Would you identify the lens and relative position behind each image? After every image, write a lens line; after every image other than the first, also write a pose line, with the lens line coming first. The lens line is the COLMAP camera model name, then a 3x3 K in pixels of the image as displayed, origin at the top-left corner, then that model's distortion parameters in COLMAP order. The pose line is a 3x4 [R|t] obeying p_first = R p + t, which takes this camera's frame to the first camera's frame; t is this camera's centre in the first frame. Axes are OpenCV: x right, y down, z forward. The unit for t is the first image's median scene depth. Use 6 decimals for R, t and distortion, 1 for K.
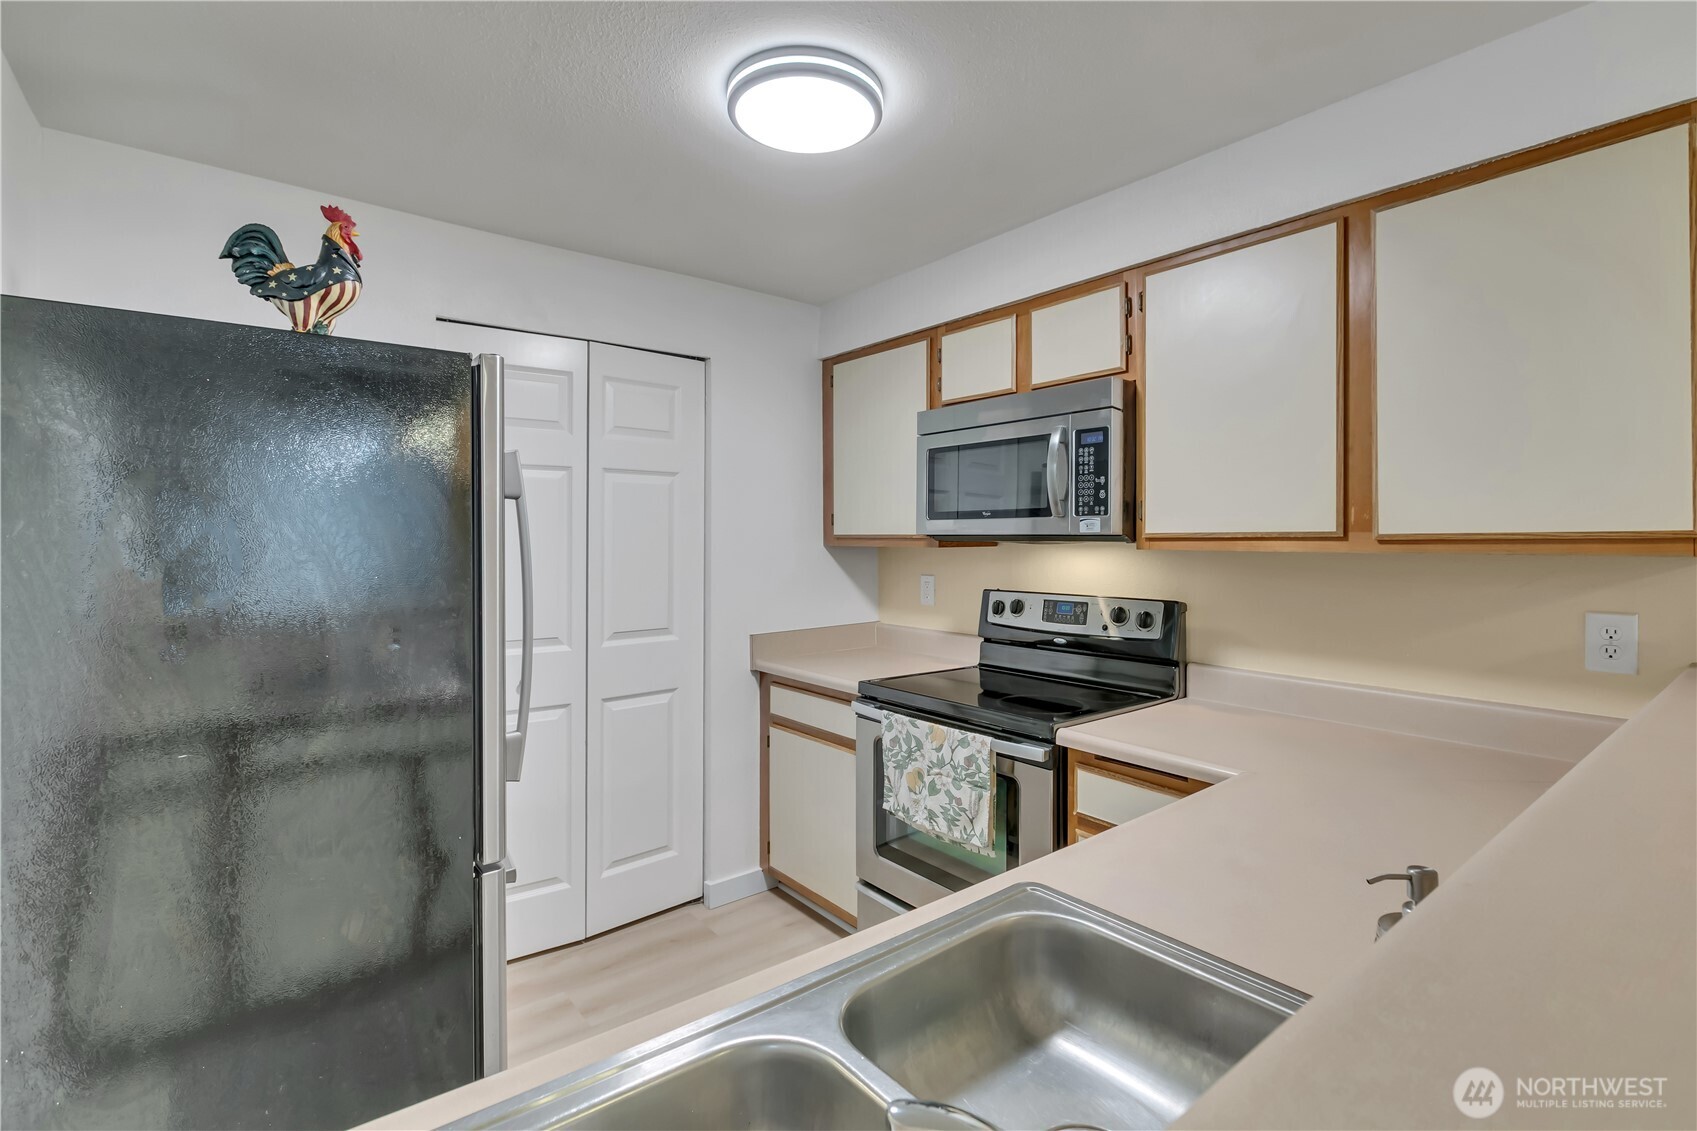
lens RADIAL K [[793.0, 0, 854.4], [0, 793.0, 535.6], [0, 0, 1]] dist [0.000862, -0.000918]
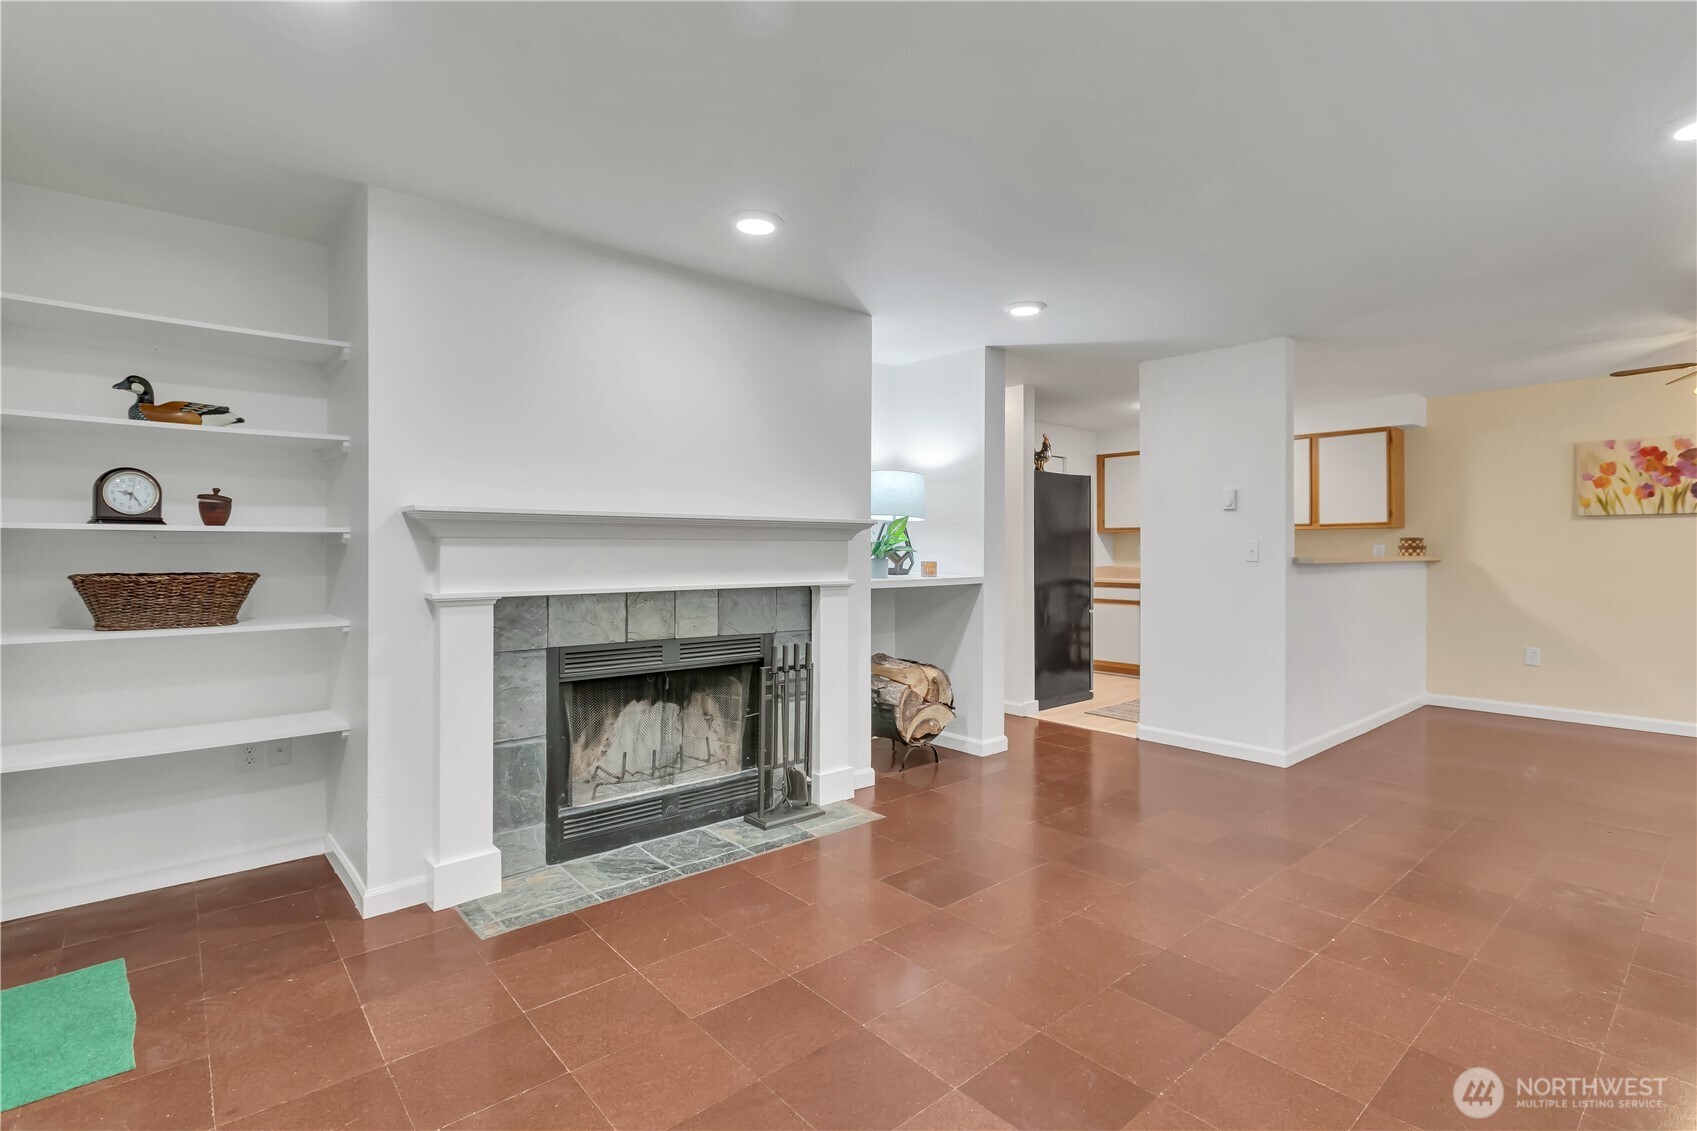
lens RADIAL K [[793.0, 0, 864.0], [0, 793.0, 550.5], [0, 0, 1]] dist [0.000862, -0.000918]
pose [[0.998815, 0.003942, 0.048503, -1.217827], [-0.004044, 0.999990, 0.001988, 0.091470], [-0.048494, -0.002181, 0.998821, -1.922390]]
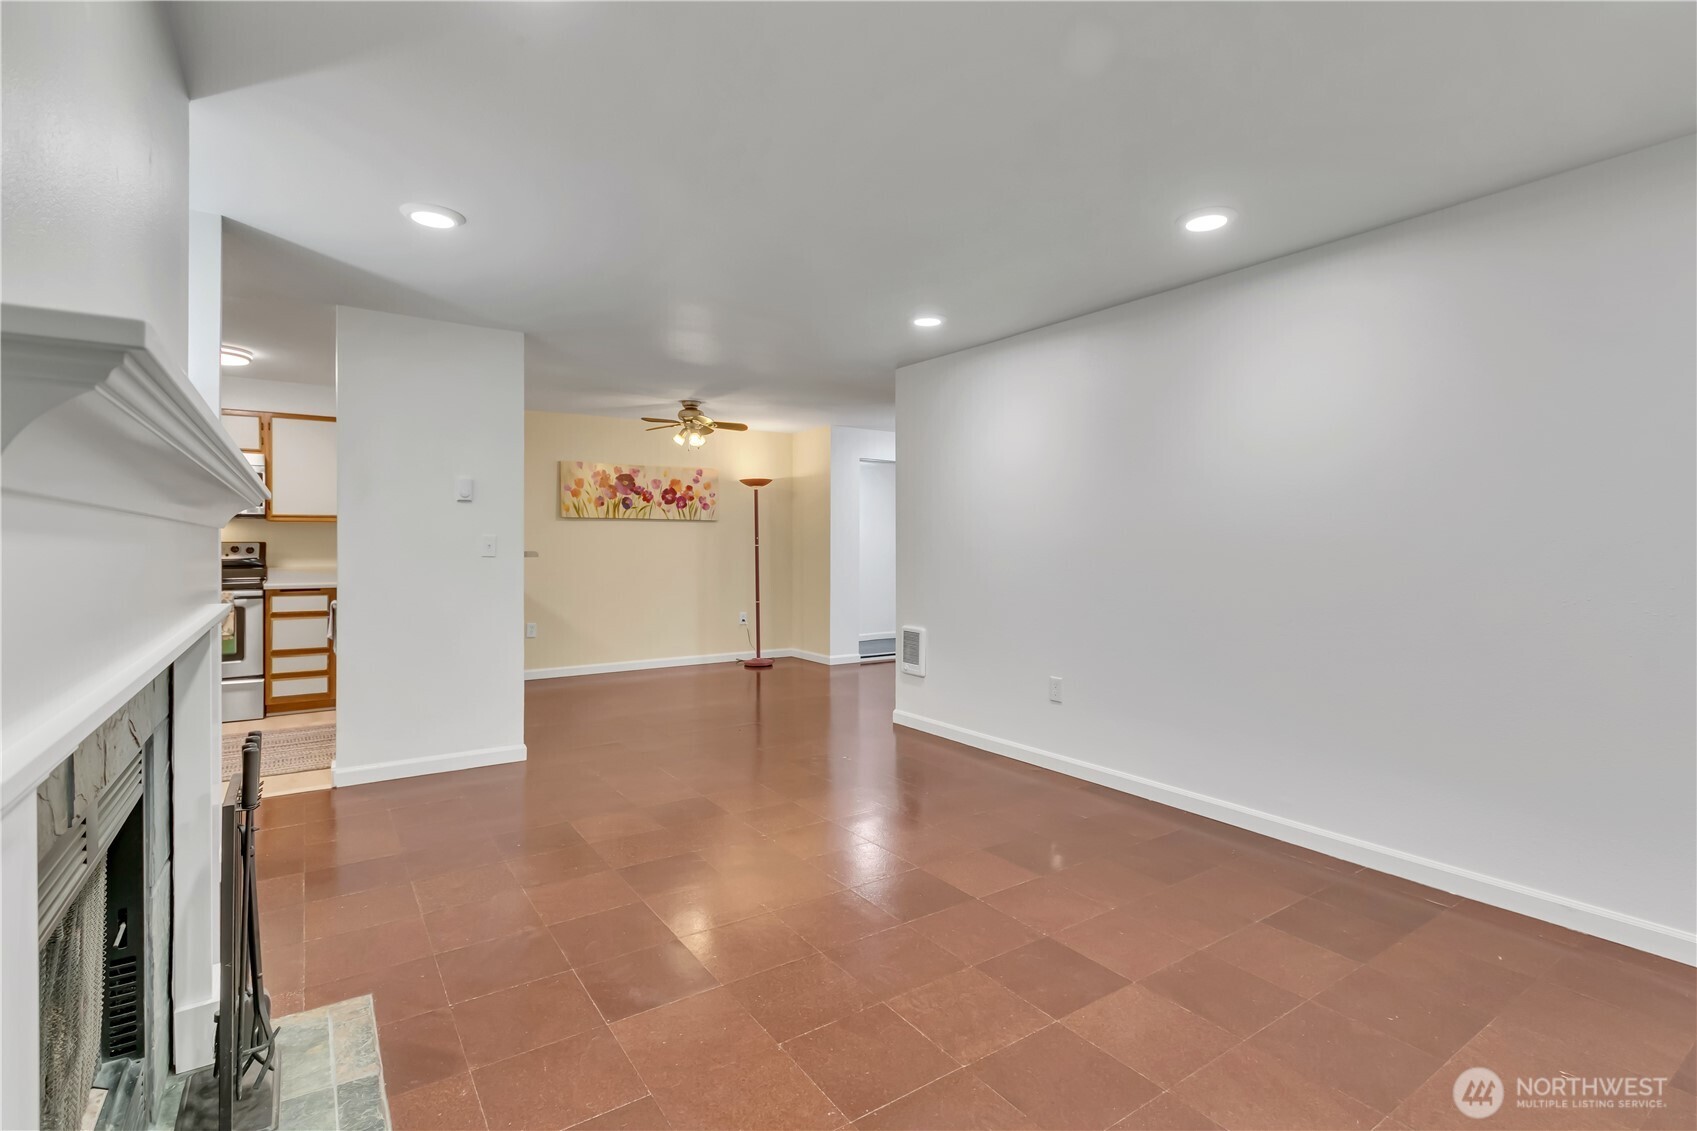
lens RADIAL K [[793.0, 0, 852.5], [0, 793.0, 542.2], [0, 0, 1]] dist [0.000862, -0.000918]
pose [[0.079063, 0.003608, 0.996863, -1.941801], [-0.000047, 0.999993, -0.003616, 0.092224], [-0.996870, 0.000239, 0.079062, -1.047738]]
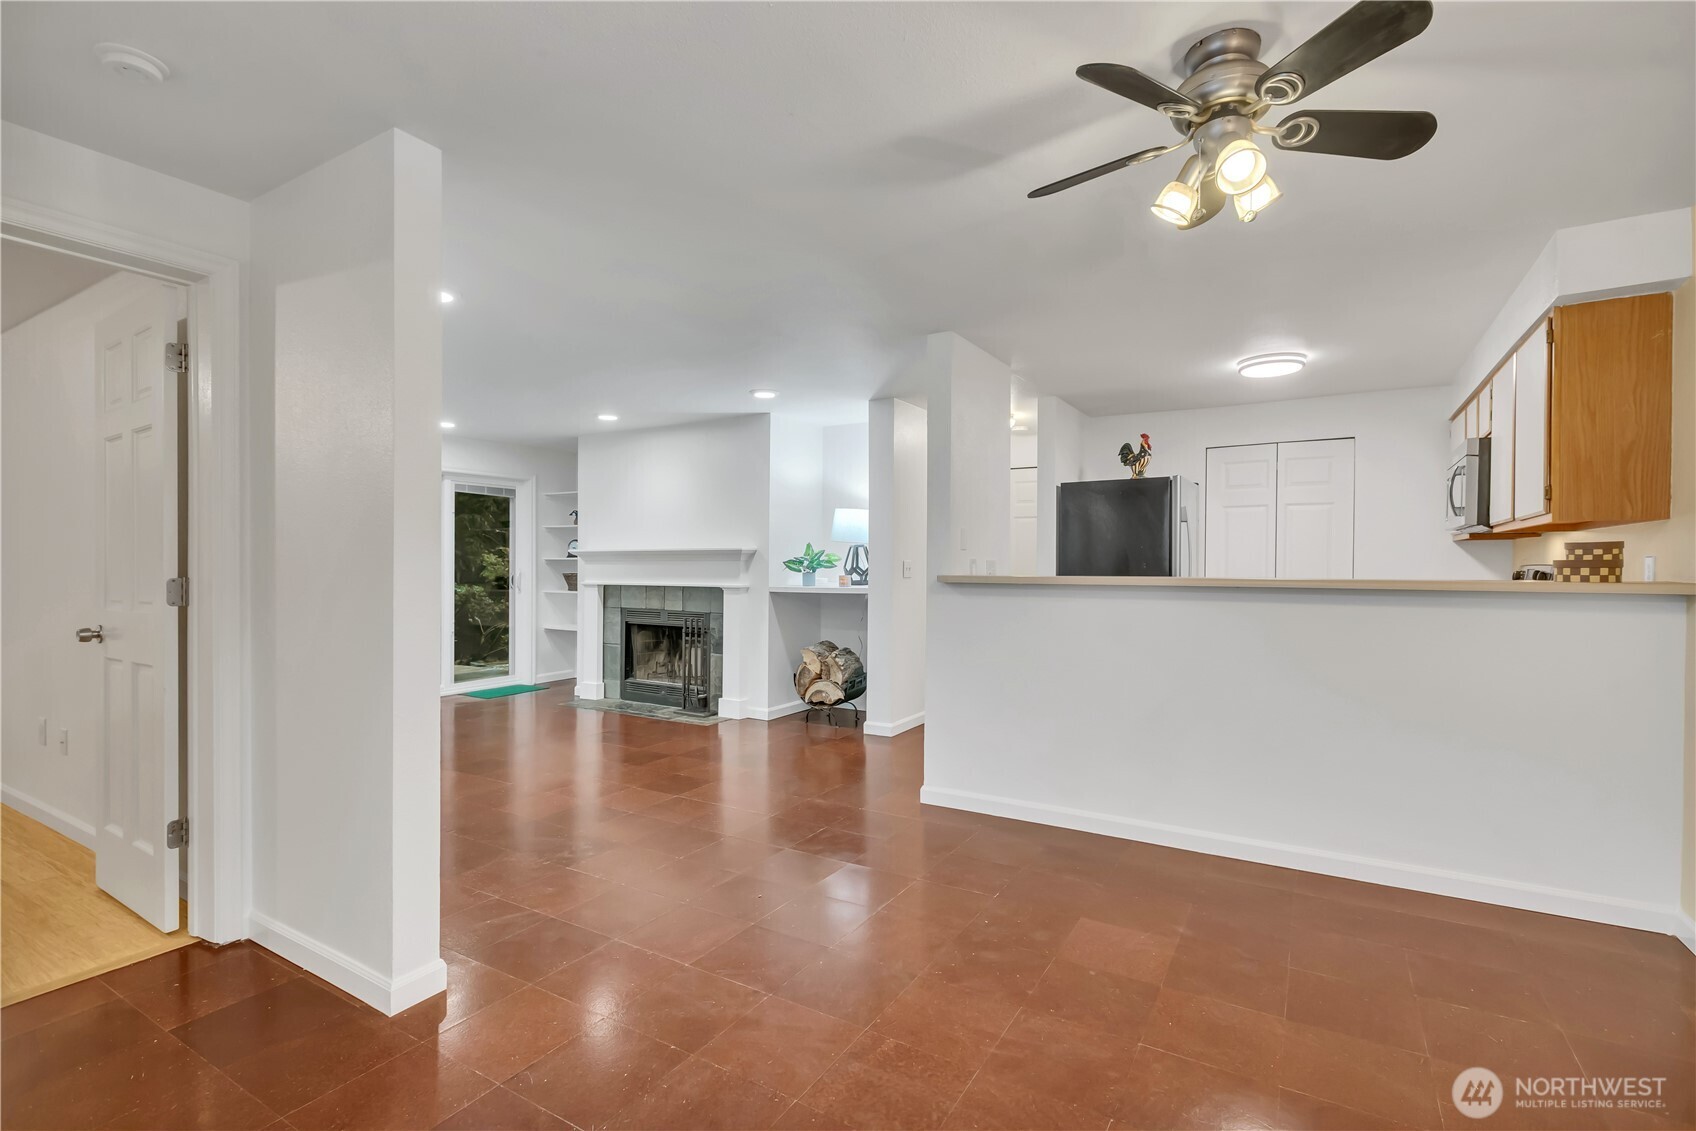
lens RADIAL K [[792.5, 0, 857.6], [0, 792.5, 552.8], [0, 0, 1]] dist [0.000862, -0.000918]
pose [[0.344224, -0.010918, -0.938824, 1.399424], [-0.001436, 0.999925, -0.012155, 0.079900], [0.938887, 0.005532, 0.344182, -0.855988]]
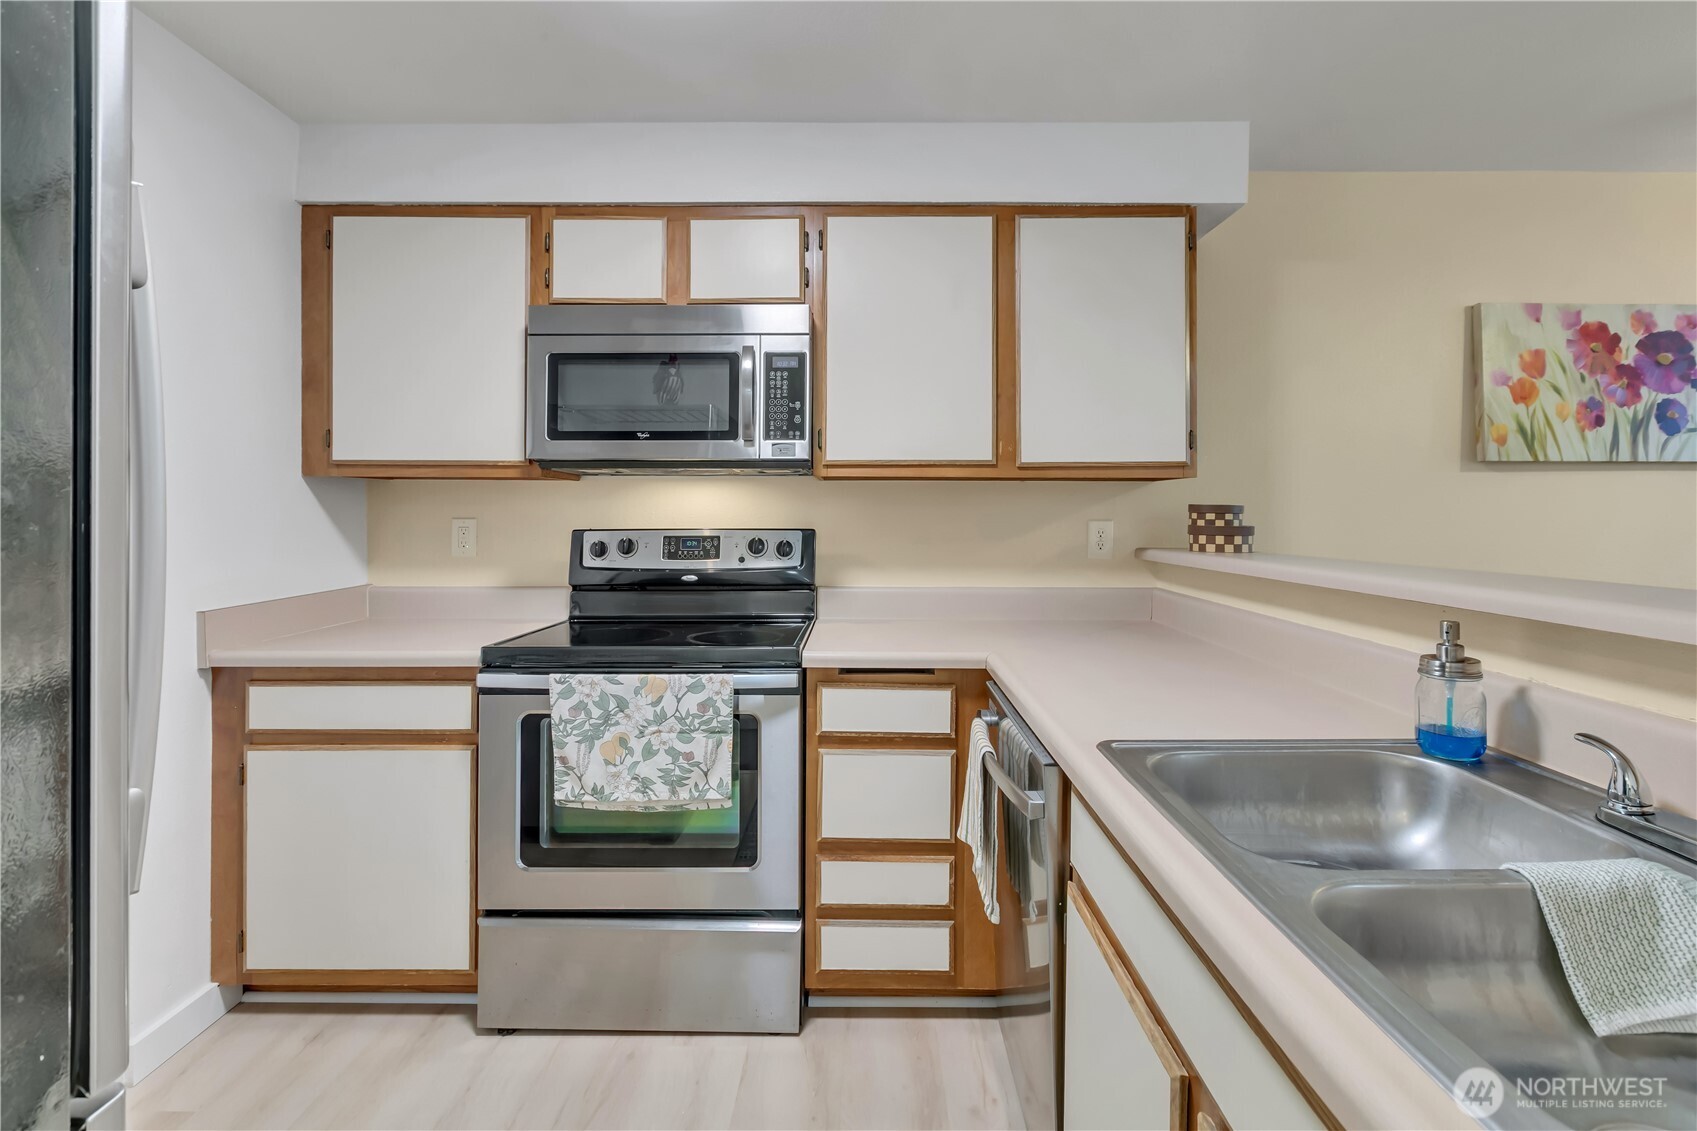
lens RADIAL K [[793.0, 0, 871.6], [0, 793.0, 509.6], [0, 0, 1]] dist [0.000862, -0.000918]
pose [[0.625836, 0.007627, 0.779917, -0.377072], [-0.004707, 0.999971, -0.006002, 0.062063], [-0.779940, 0.000085, 0.625854, 0.268747]]
